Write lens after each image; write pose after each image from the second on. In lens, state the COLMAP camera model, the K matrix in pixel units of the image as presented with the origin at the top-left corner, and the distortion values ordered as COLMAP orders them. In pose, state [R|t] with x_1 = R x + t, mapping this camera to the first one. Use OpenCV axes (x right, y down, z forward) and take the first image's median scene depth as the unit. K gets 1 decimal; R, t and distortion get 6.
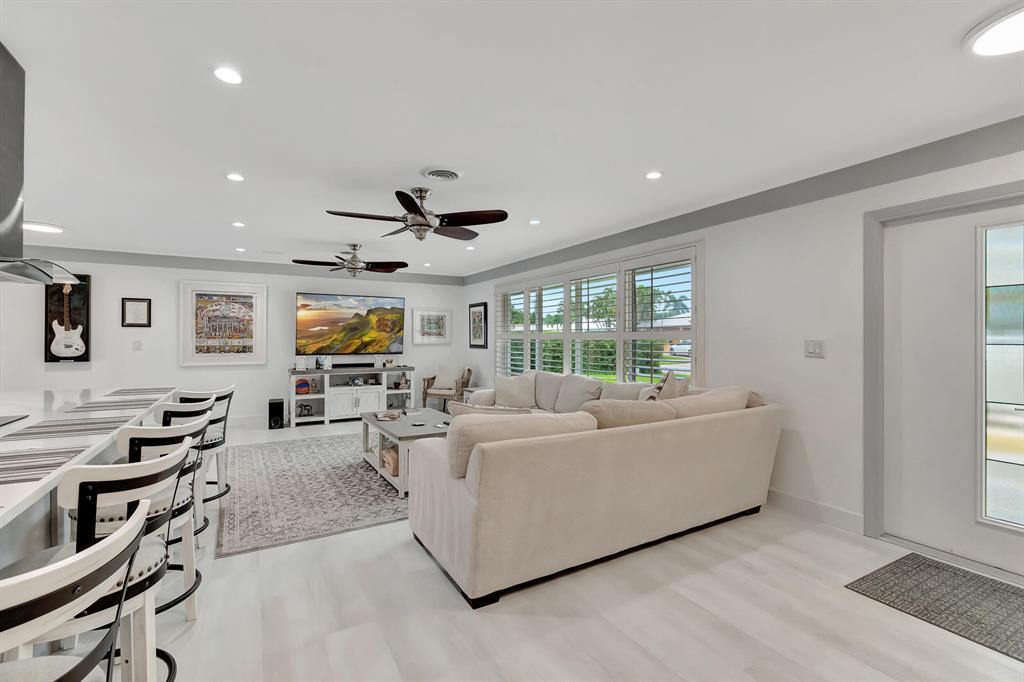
lens RADIAL K [[458.0, 0, 510.8], [0, 458.0, 339.7], [0, 0, 1]] dist [0.001104, -0.000432]
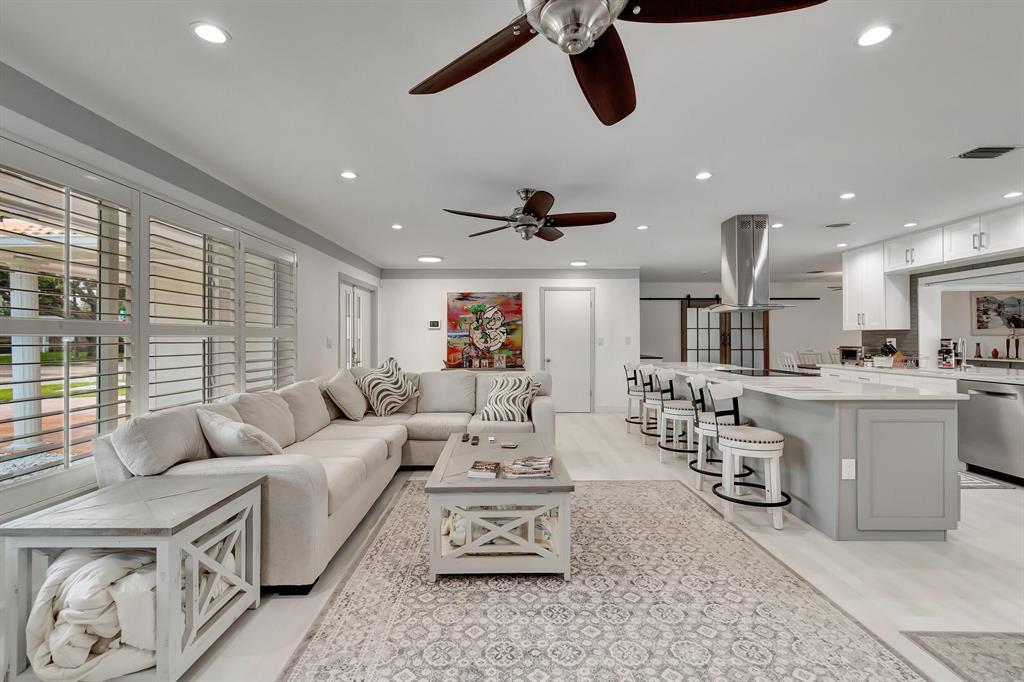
lens RADIAL K [[458.0, 0, 505.4], [0, 458.0, 341.1], [0, 0, 1]] dist [0.001104, -0.000432]
pose [[-0.864112, -0.002301, 0.503294, -0.369769], [0.001246, 0.999977, 0.006711, 0.002163], [-0.503298, 0.006426, -0.864089, 1.053390]]
